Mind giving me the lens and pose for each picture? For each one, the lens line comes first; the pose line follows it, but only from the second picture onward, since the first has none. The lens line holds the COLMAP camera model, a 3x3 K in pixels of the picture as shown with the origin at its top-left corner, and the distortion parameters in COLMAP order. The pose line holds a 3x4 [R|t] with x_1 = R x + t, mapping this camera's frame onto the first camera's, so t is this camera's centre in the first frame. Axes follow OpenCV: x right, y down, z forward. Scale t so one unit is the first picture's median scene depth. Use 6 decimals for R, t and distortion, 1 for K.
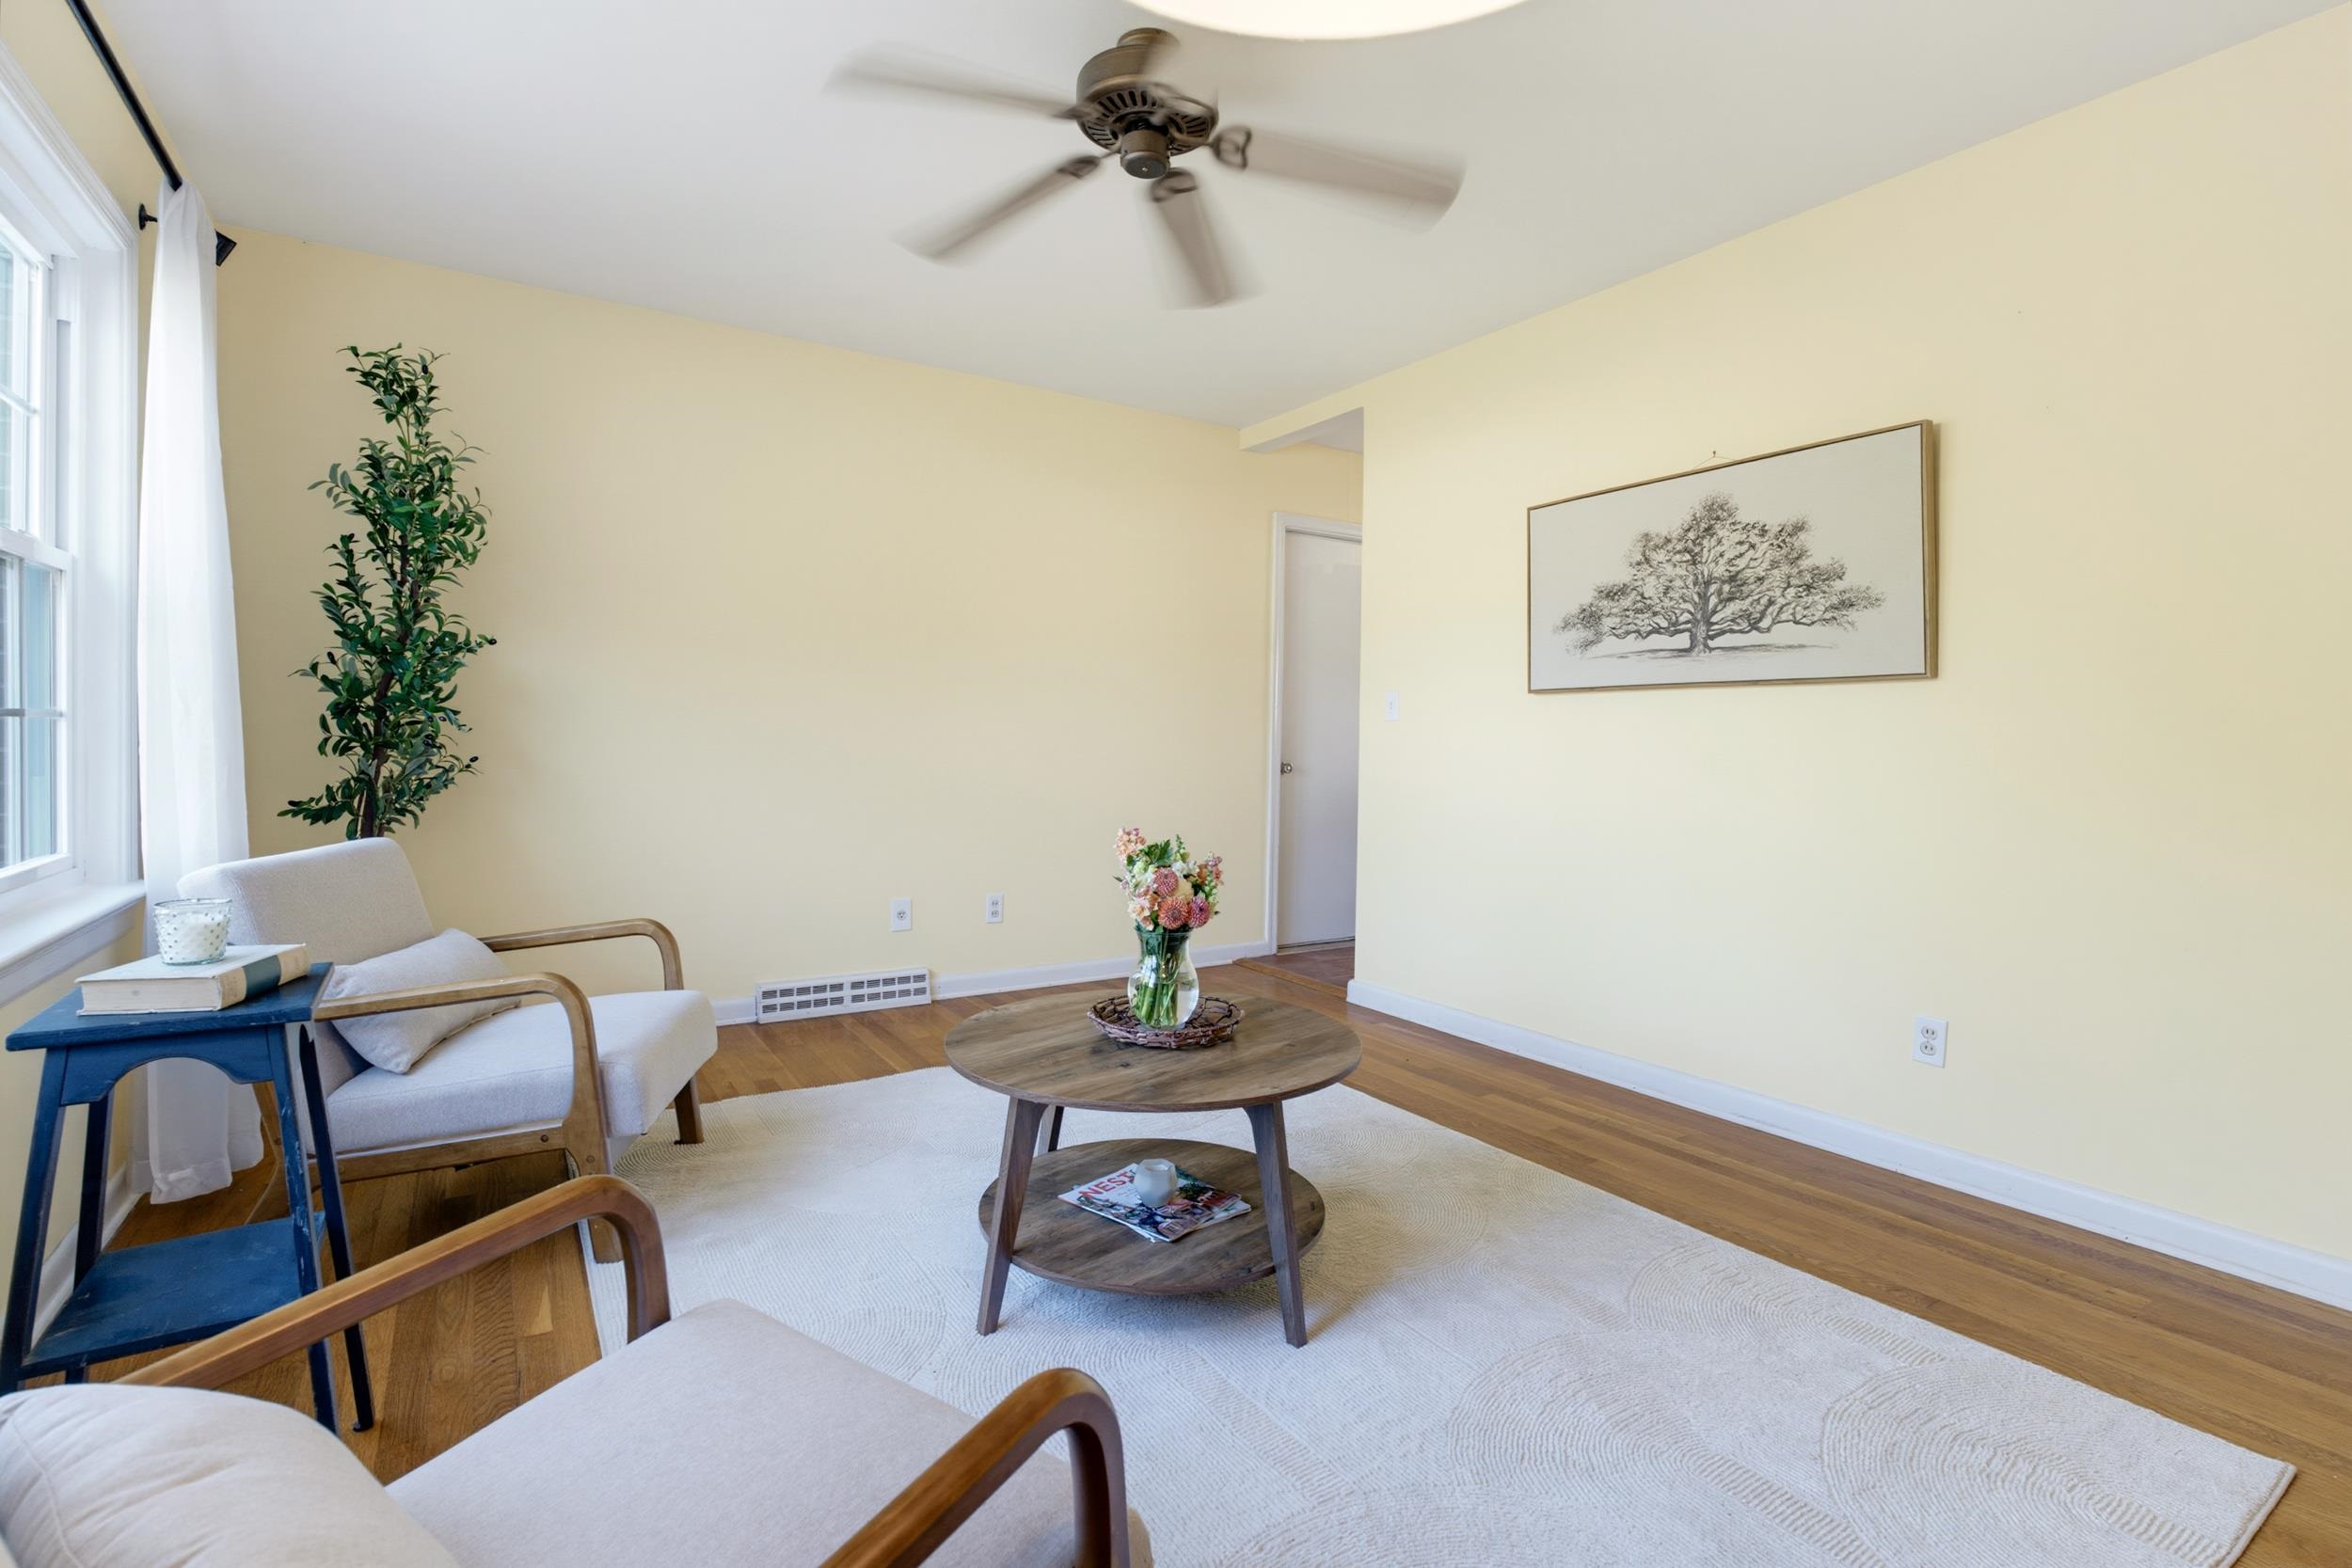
lens RADIAL K [[1111.9, 0, 1192.2], [0, 1111.9, 746.2], [0, 0, 1]] dist [-0.012347, 0.000440]
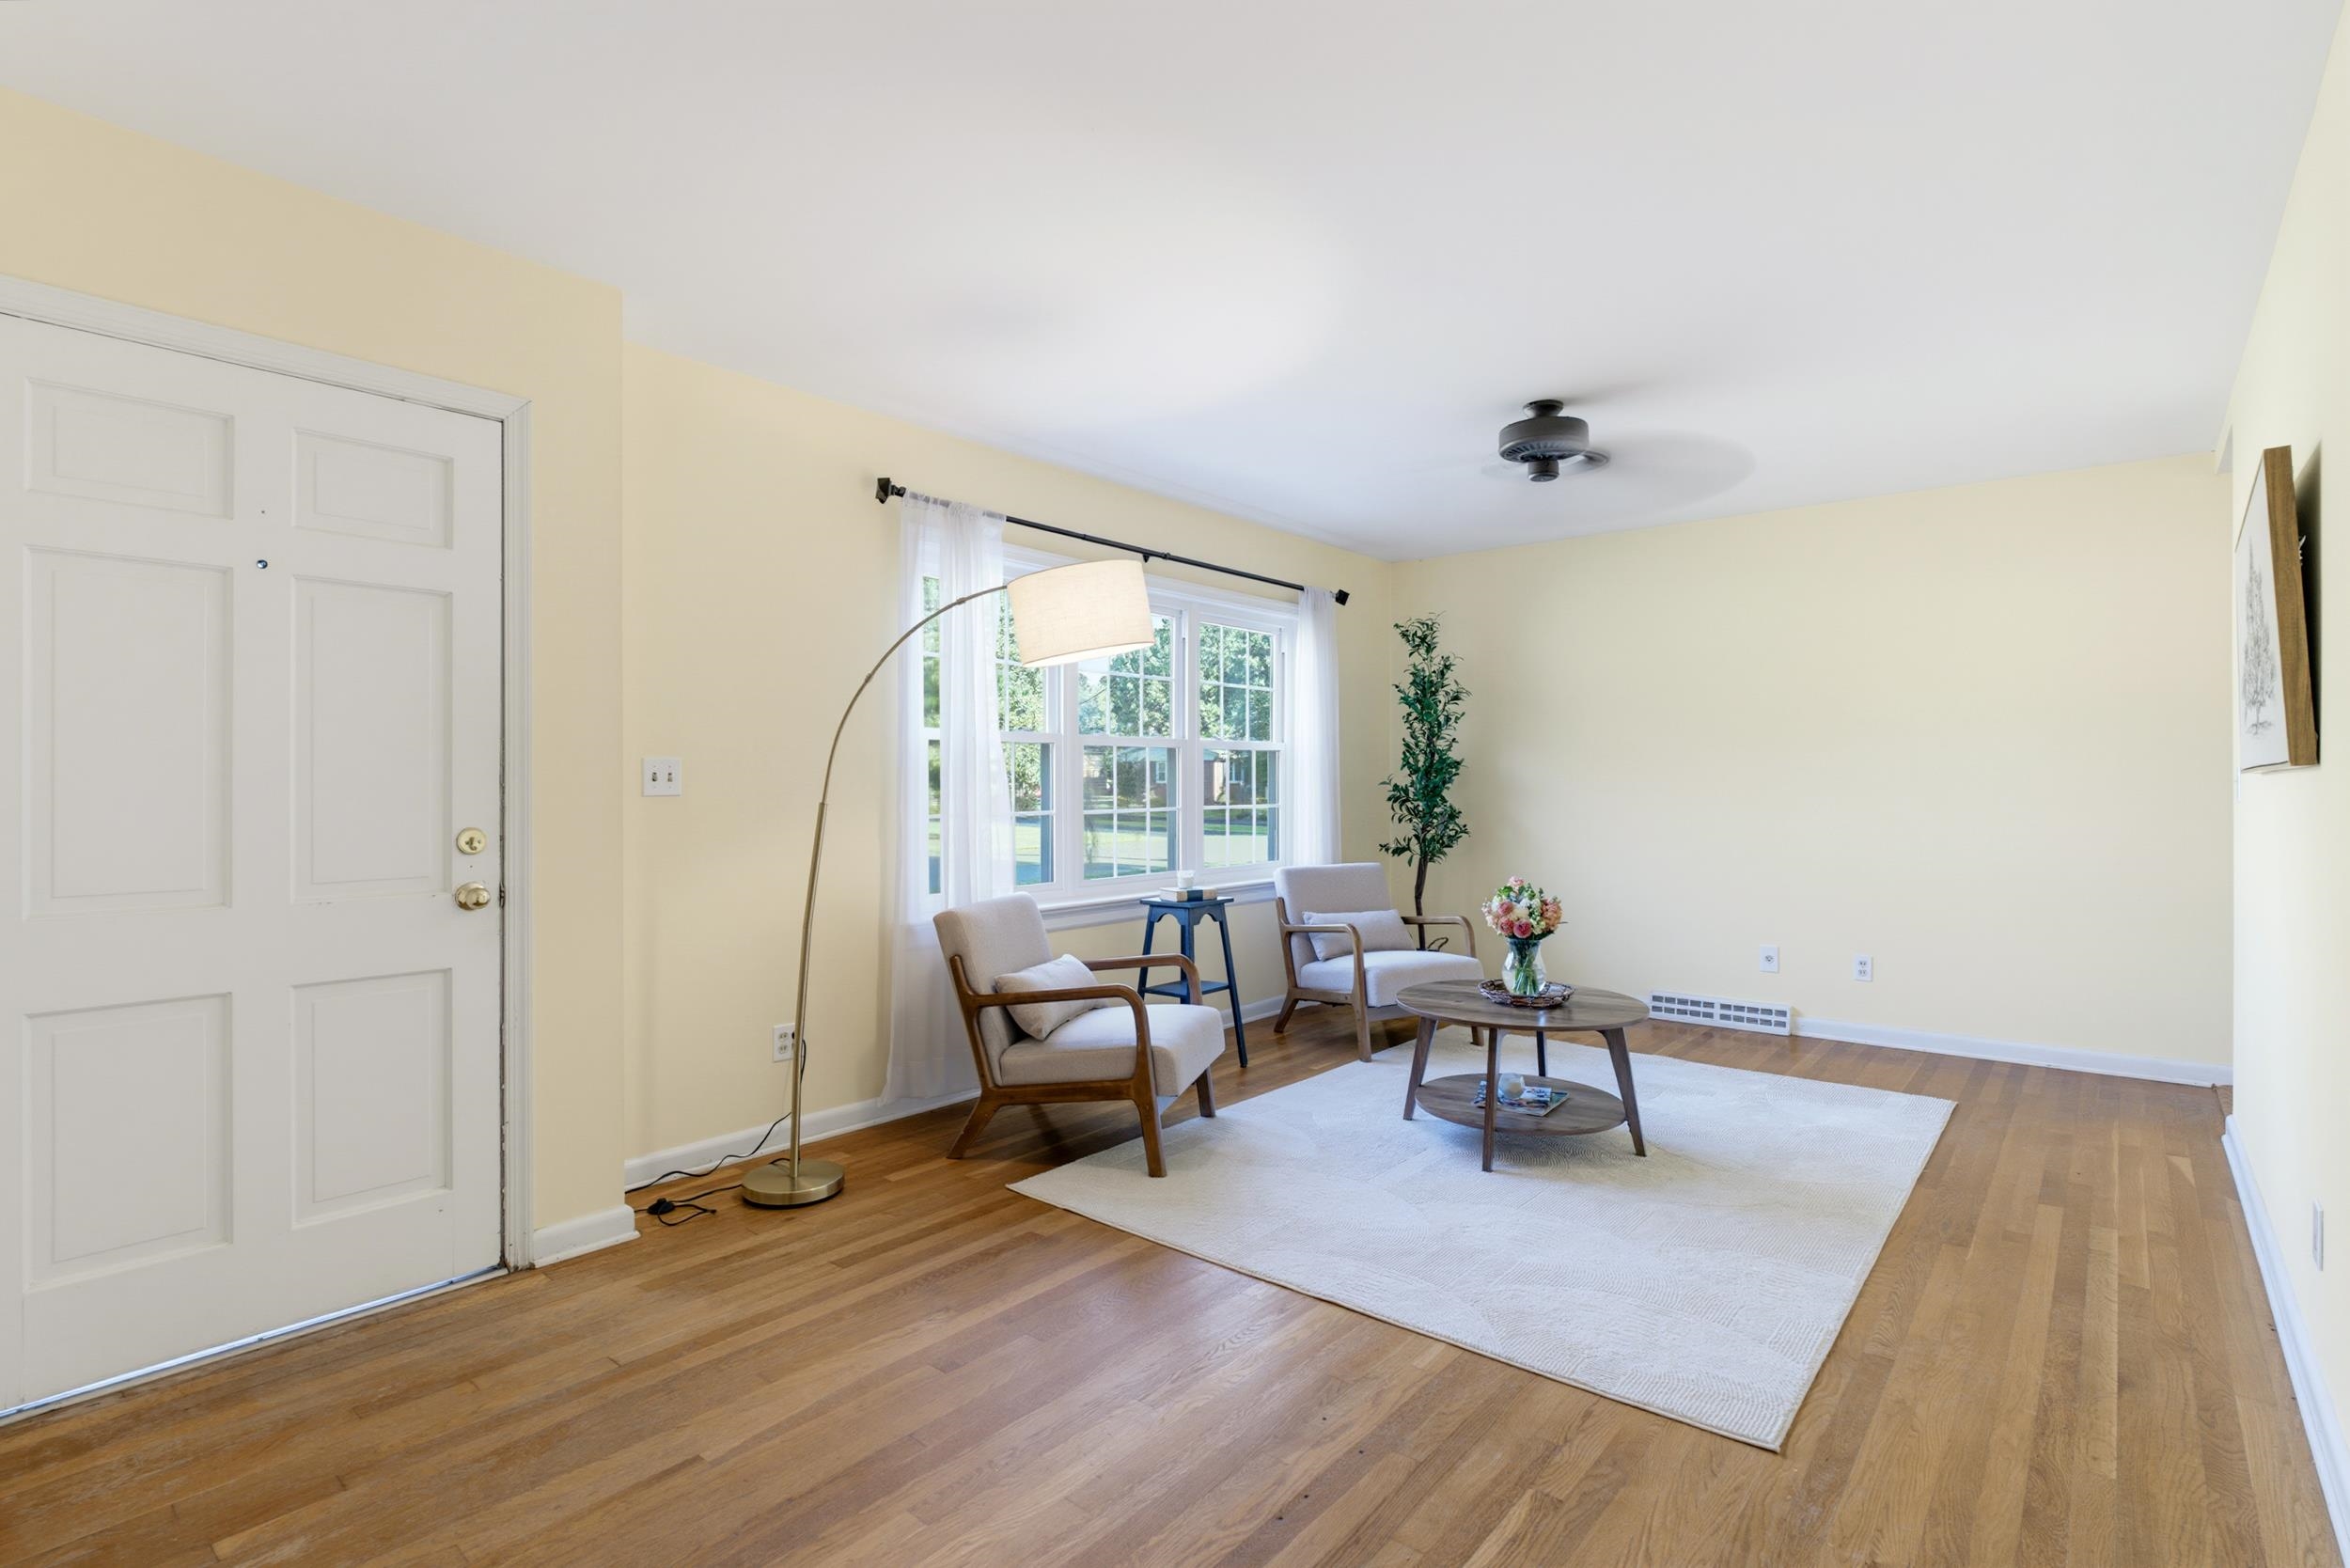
lens RADIAL K [[1111.1, 0, 1163.9], [0, 1111.1, 782.5], [0, 0, 1]] dist [-0.012347, 0.000440]
pose [[0.285342, -0.015402, -0.958302, 0.767252], [-0.006143, 0.999821, -0.017898, -0.019956], [0.958406, 0.010994, 0.285196, -0.000884]]
